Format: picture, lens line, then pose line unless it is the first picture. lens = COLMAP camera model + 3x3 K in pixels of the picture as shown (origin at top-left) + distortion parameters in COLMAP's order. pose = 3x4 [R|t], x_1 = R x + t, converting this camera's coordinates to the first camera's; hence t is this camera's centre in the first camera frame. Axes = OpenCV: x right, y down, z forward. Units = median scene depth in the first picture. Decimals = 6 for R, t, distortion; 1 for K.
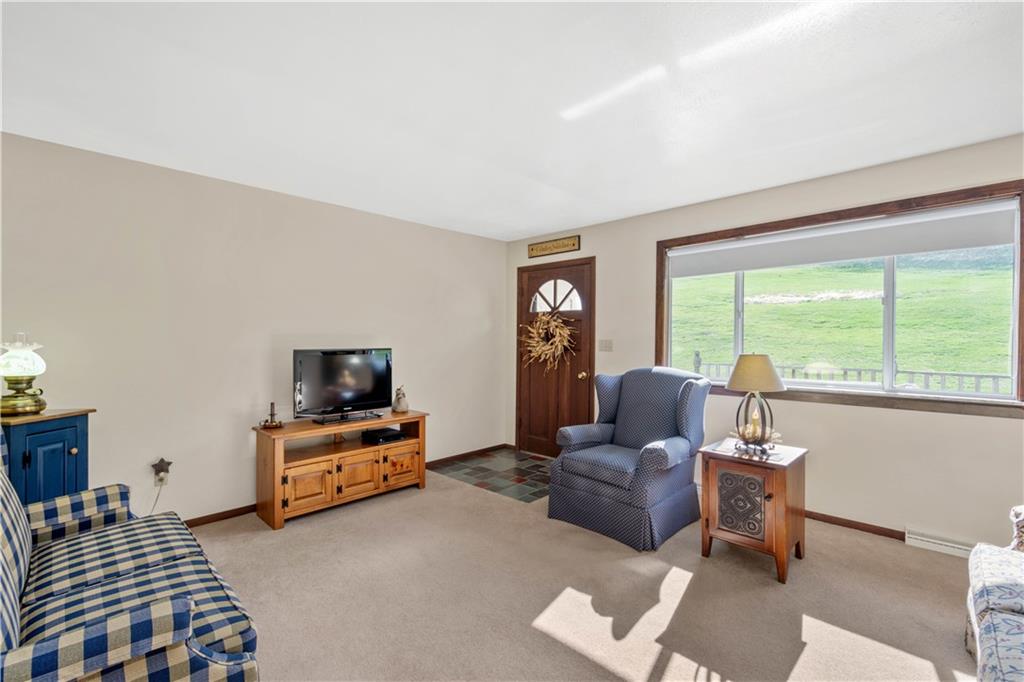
lens RADIAL K [[451.0, 0, 509.4], [0, 451.0, 343.8], [0, 0, 1]] dist [0.008049, 0.000560]
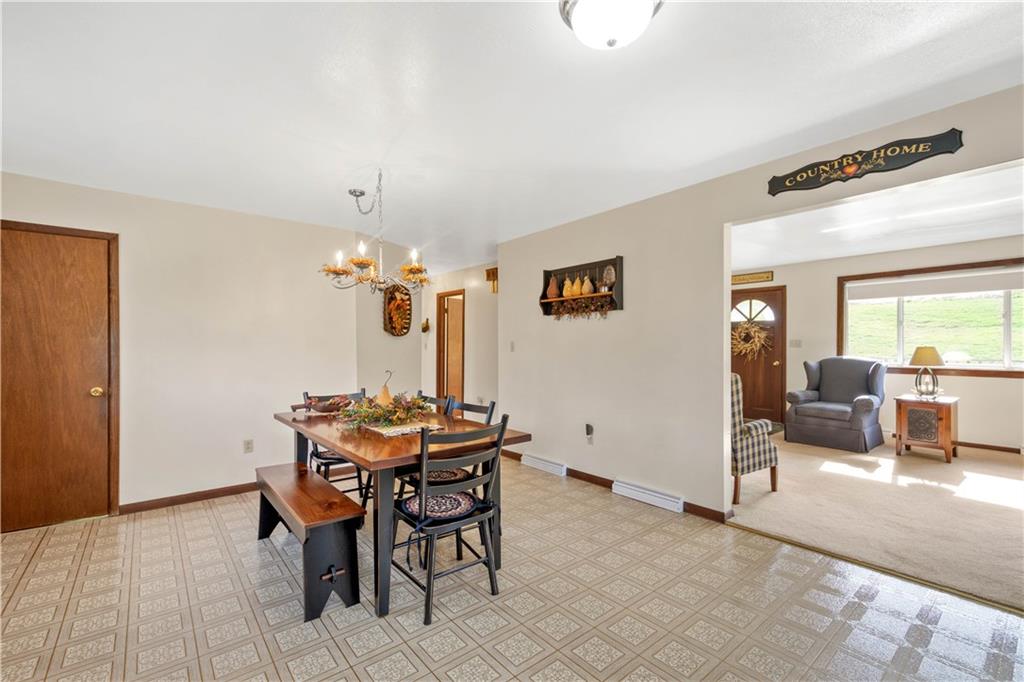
lens RADIAL K [[451.0, 0, 509.4], [0, 451.0, 343.8], [0, 0, 1]] dist [0.008049, 0.000560]
pose [[0.992756, -0.006418, -0.119980, -0.572257], [0.005931, 0.999973, -0.004411, 0.005211], [0.120005, 0.003668, 0.992766, -0.646958]]
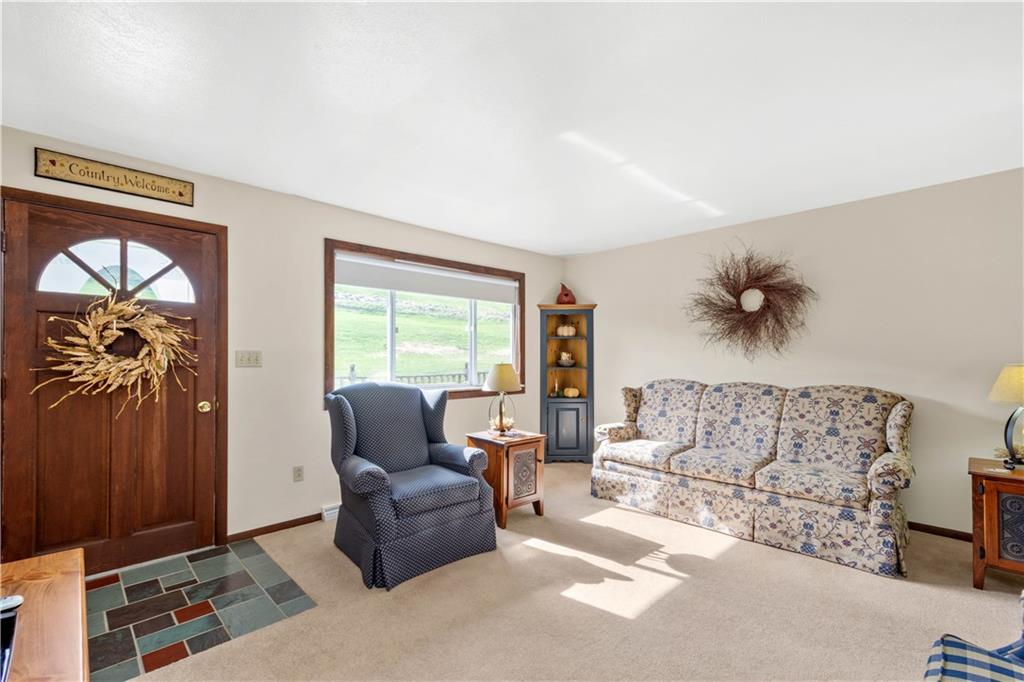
lens RADIAL K [[445.6, 0, 513.9], [0, 445.6, 354.8], [0, 0, 1]] dist [0.001141, 0.000032]
pose [[0.029313, 0.003716, 0.999563, -0.474377], [0.007865, 0.999961, -0.003948, 0.002527], [-0.999539, 0.007977, 0.029283, 0.573241]]
